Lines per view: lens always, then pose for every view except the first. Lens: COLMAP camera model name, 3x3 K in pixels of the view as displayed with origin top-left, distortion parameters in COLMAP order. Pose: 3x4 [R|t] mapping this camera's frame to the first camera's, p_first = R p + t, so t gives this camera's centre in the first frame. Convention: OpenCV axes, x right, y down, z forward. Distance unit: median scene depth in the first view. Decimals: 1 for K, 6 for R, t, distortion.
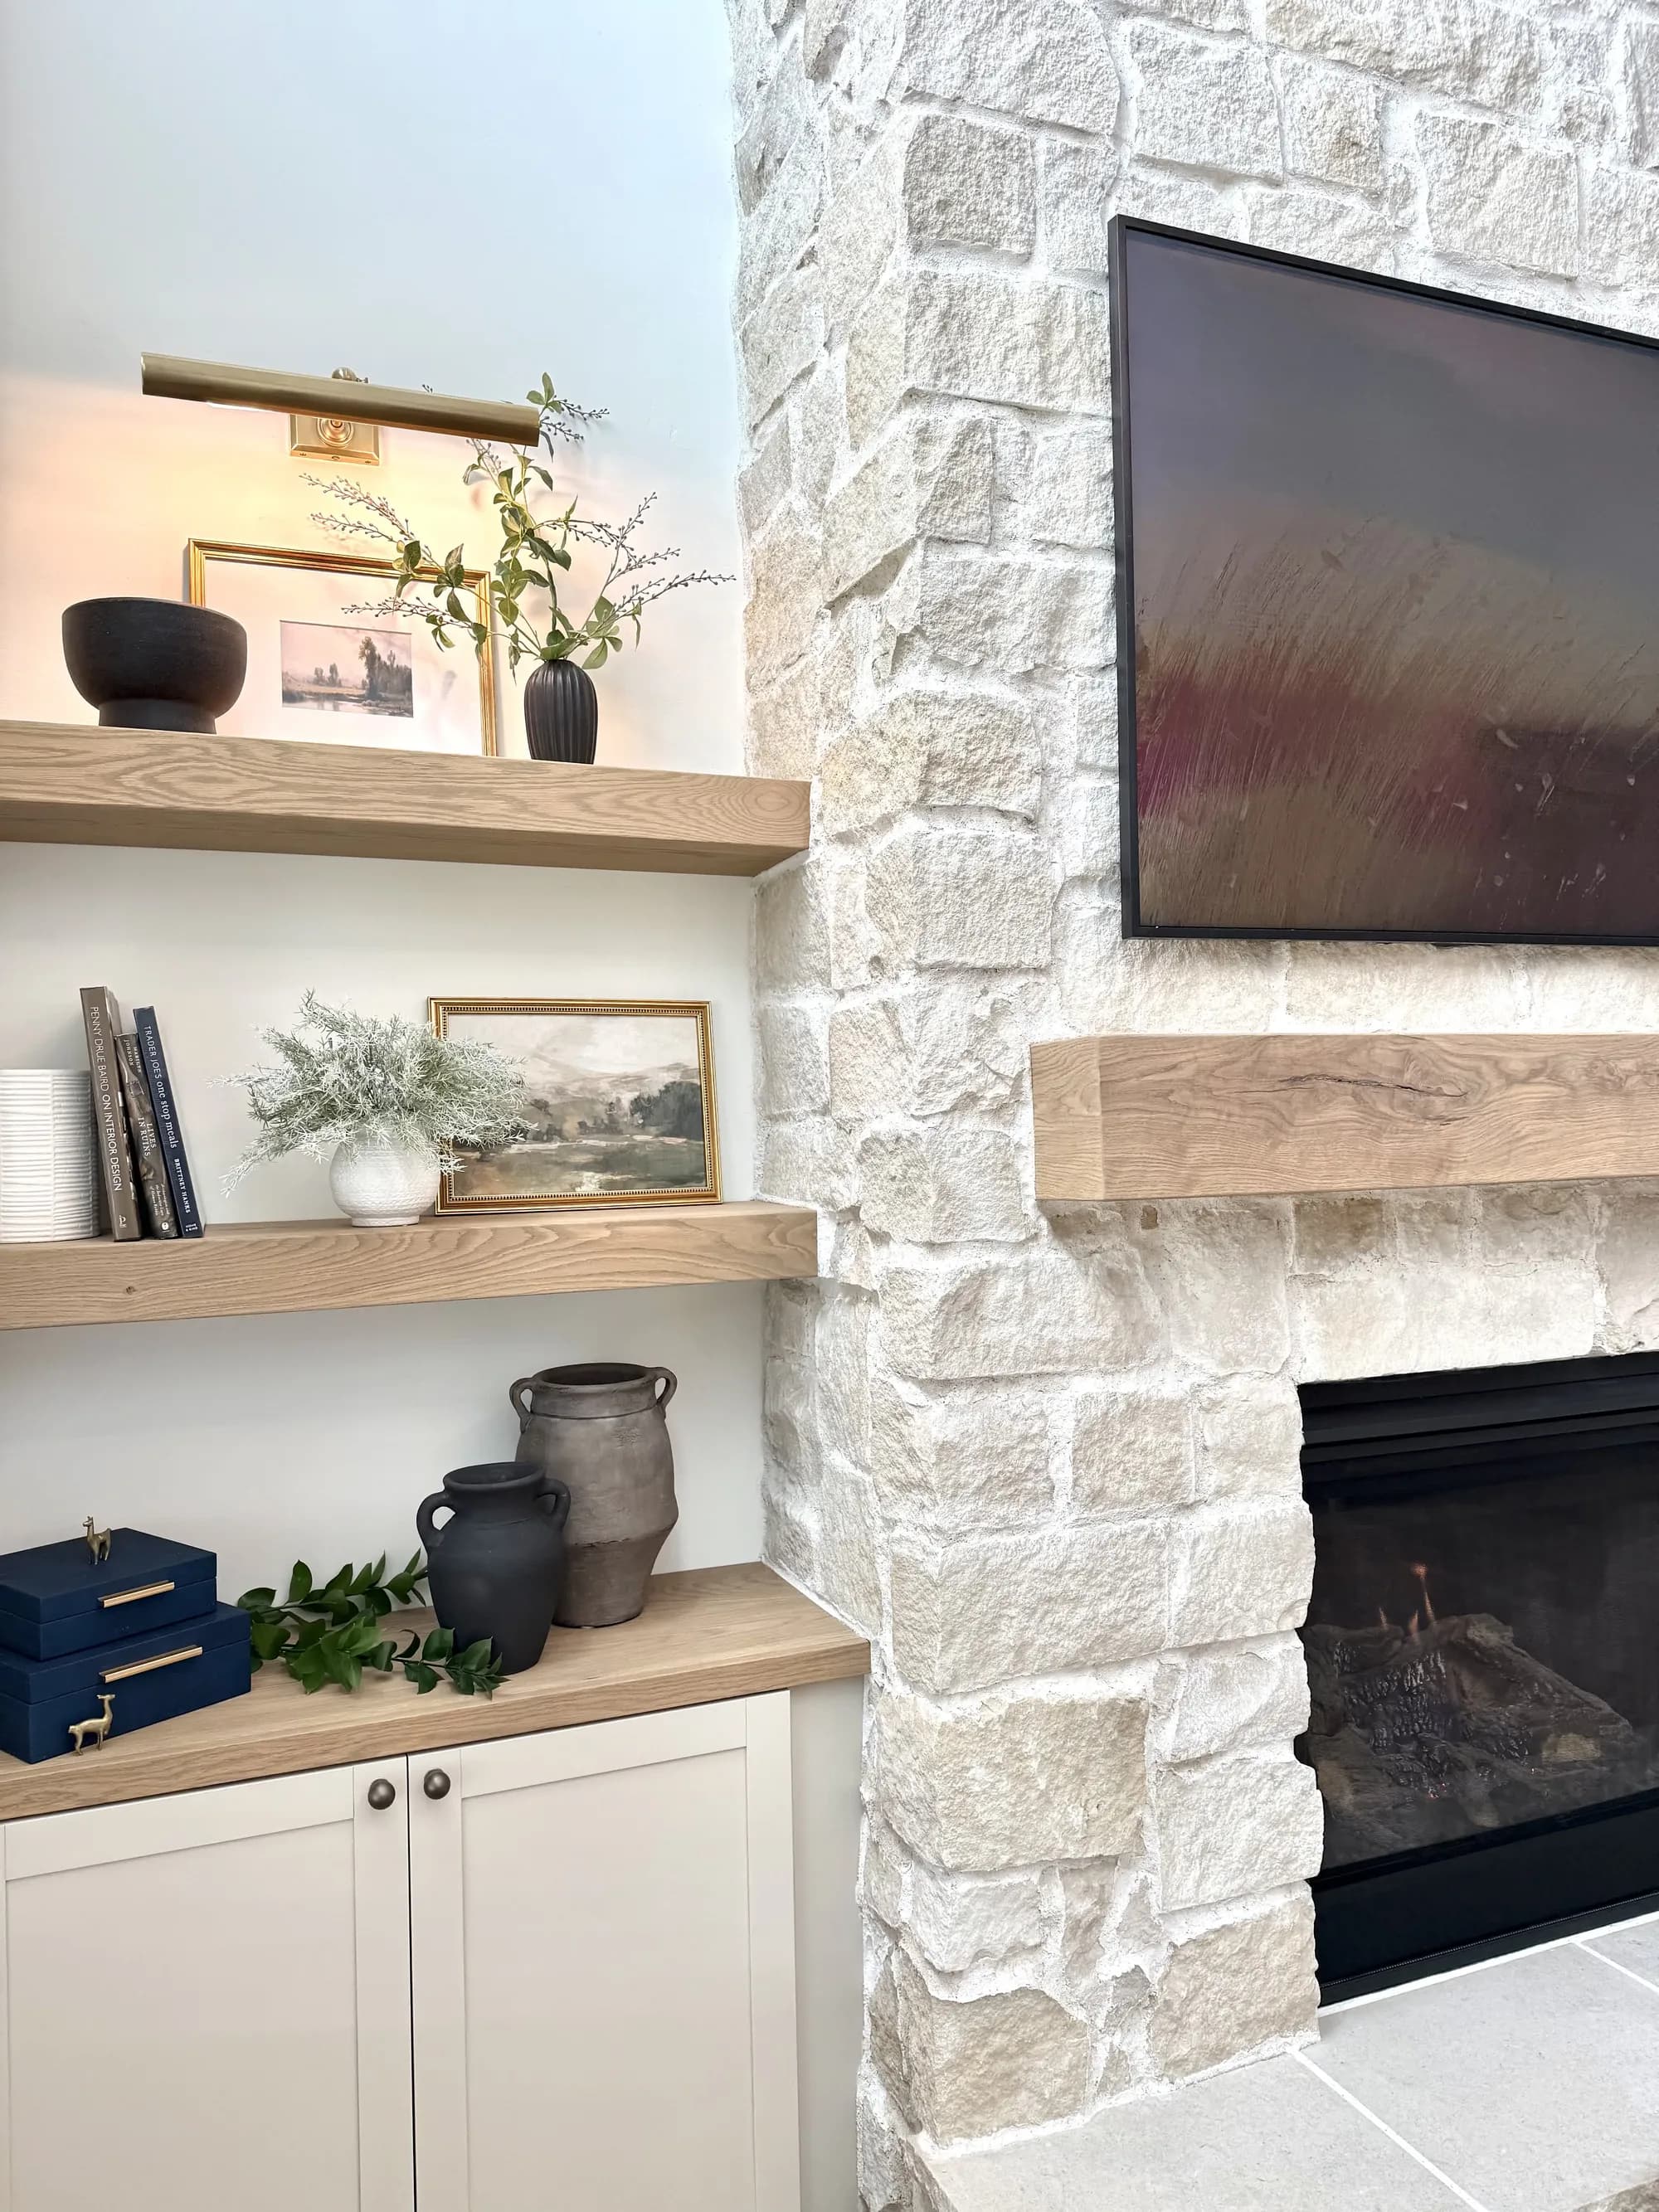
lens RADIAL K [[1599.8, 0, 829.5], [0, 1599.8, 1106.0], [0, 0, 1]] dist [0.060751, -0.082618]
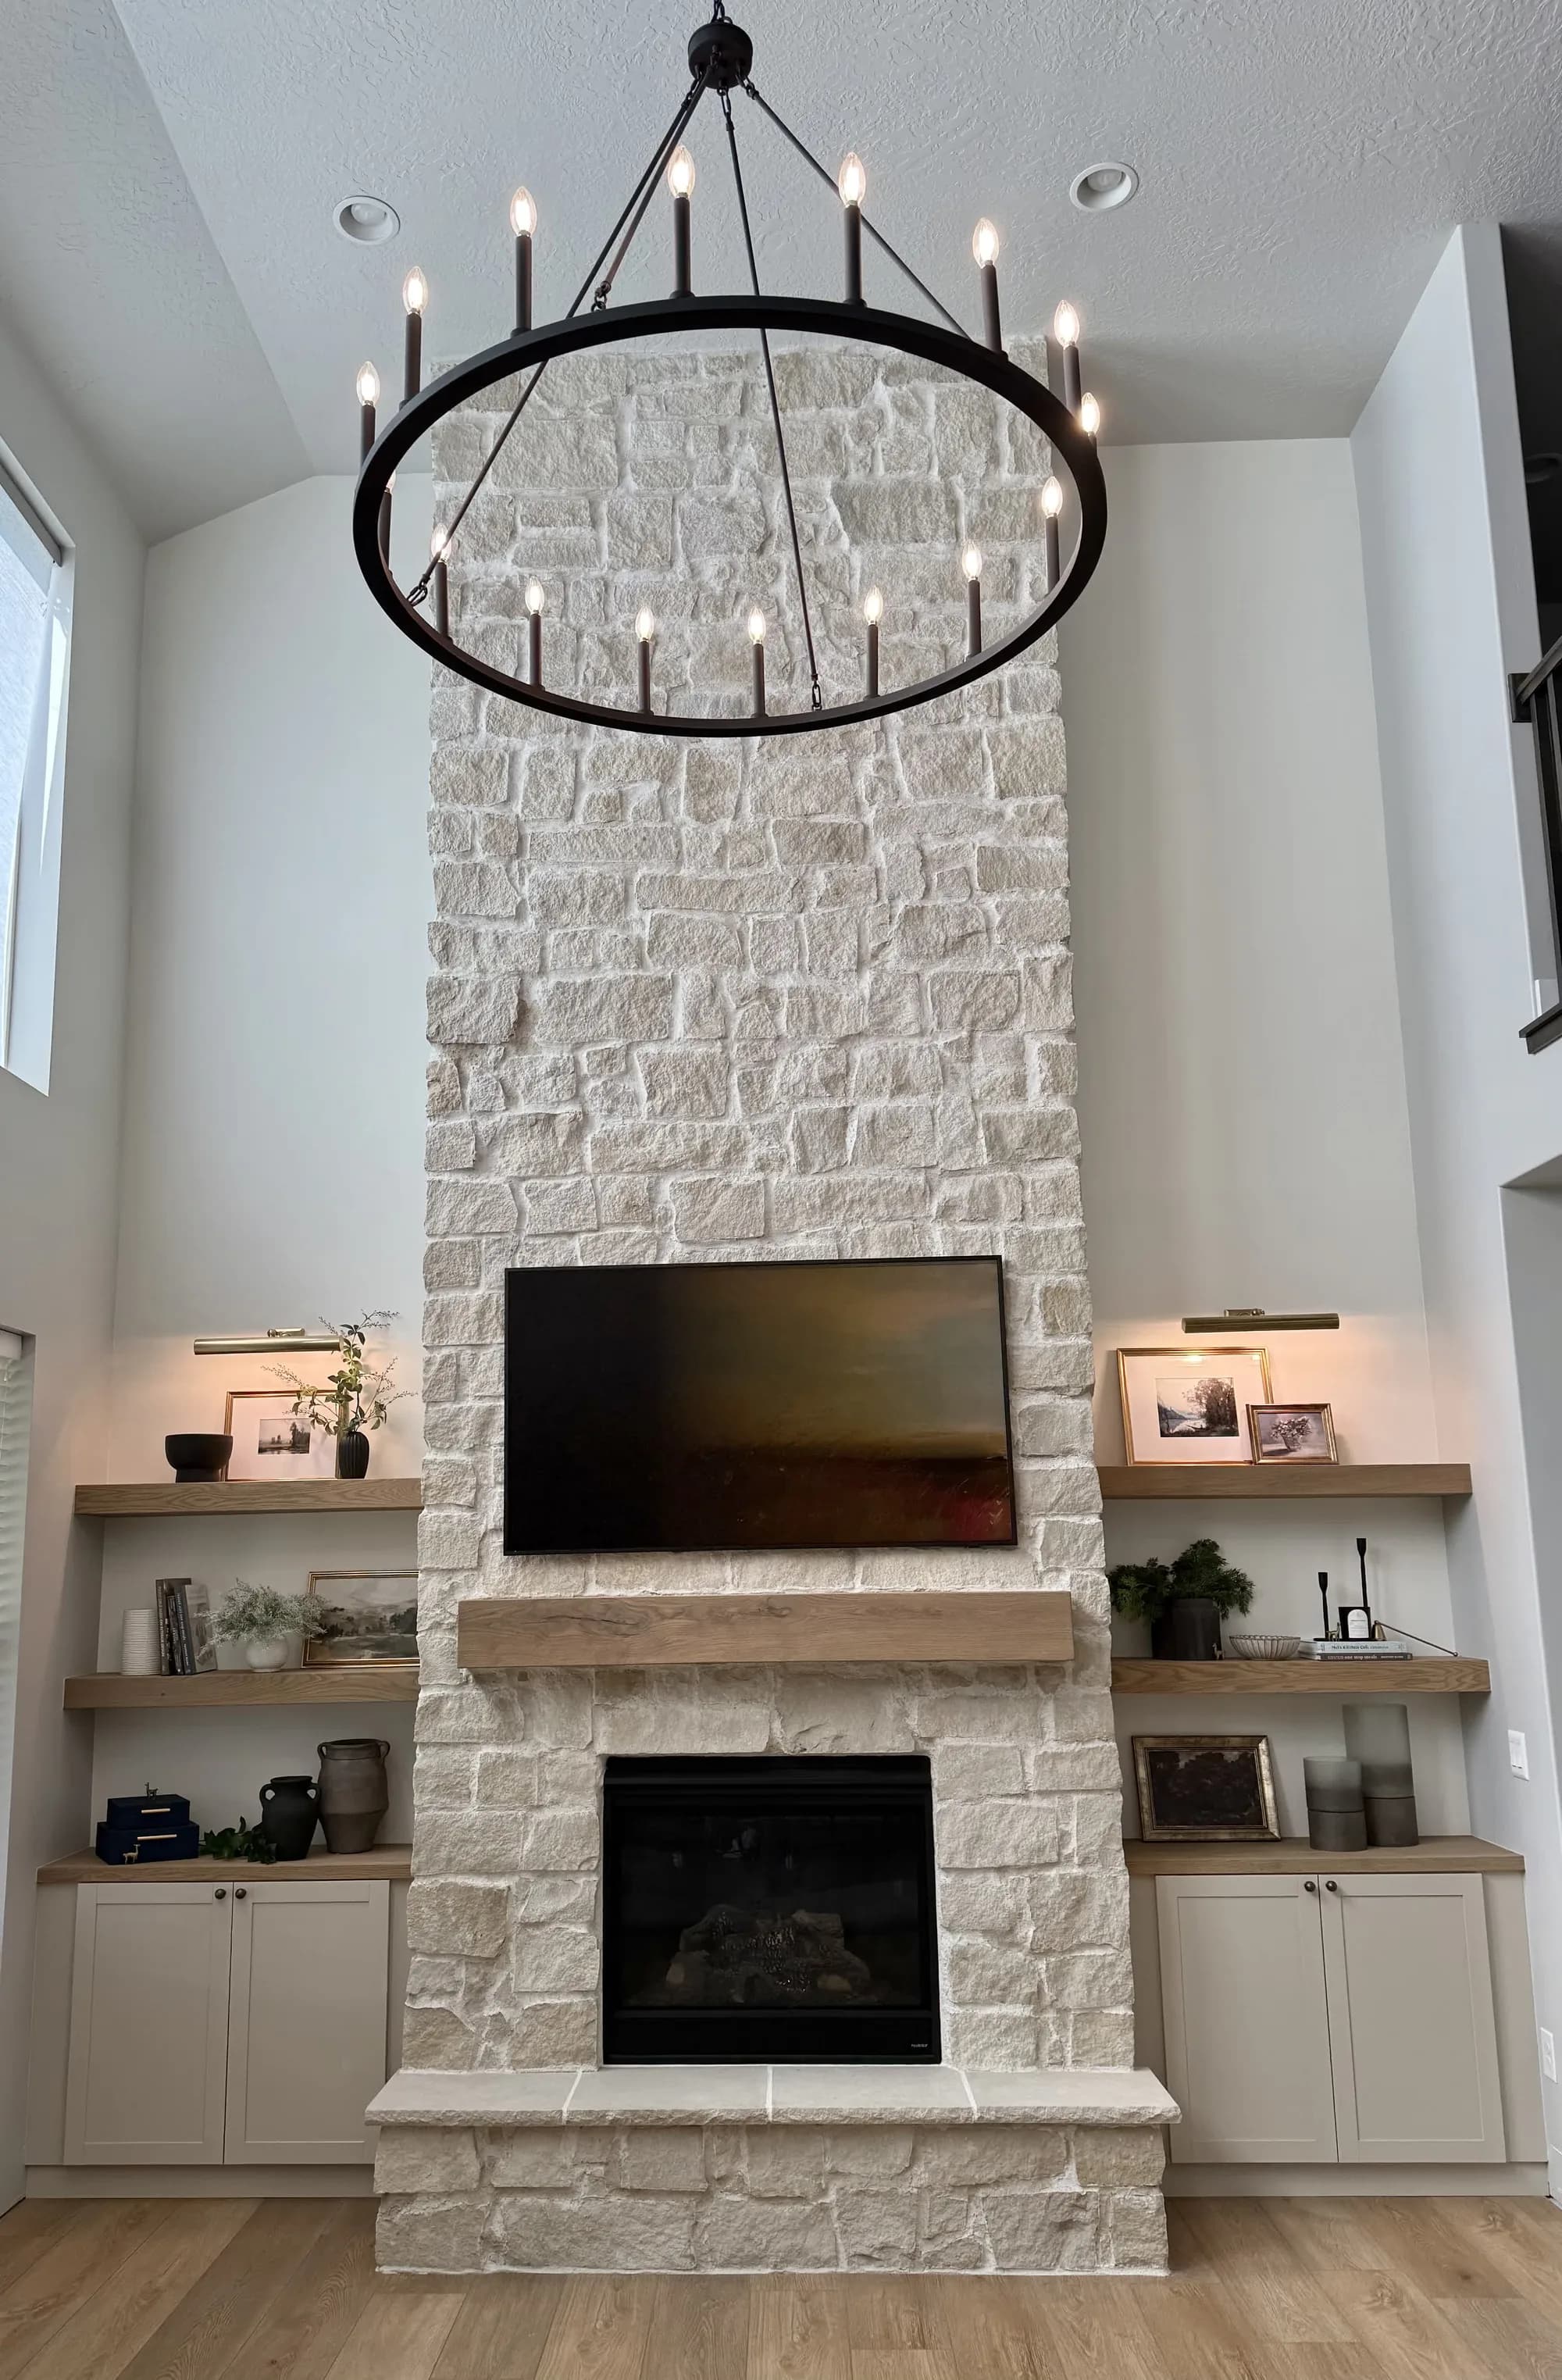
lens RADIAL K [[1959.0, 0, 781.0], [0, 1959.0, 1190.0], [0, 0, 1]] dist [0.236559, -0.530601]
pose [[0.904770, -0.069653, -0.420165, 1.826604], [-0.002109, 0.985791, -0.167963, -0.144882], [0.425894, 0.152854, 0.891768, -1.558355]]
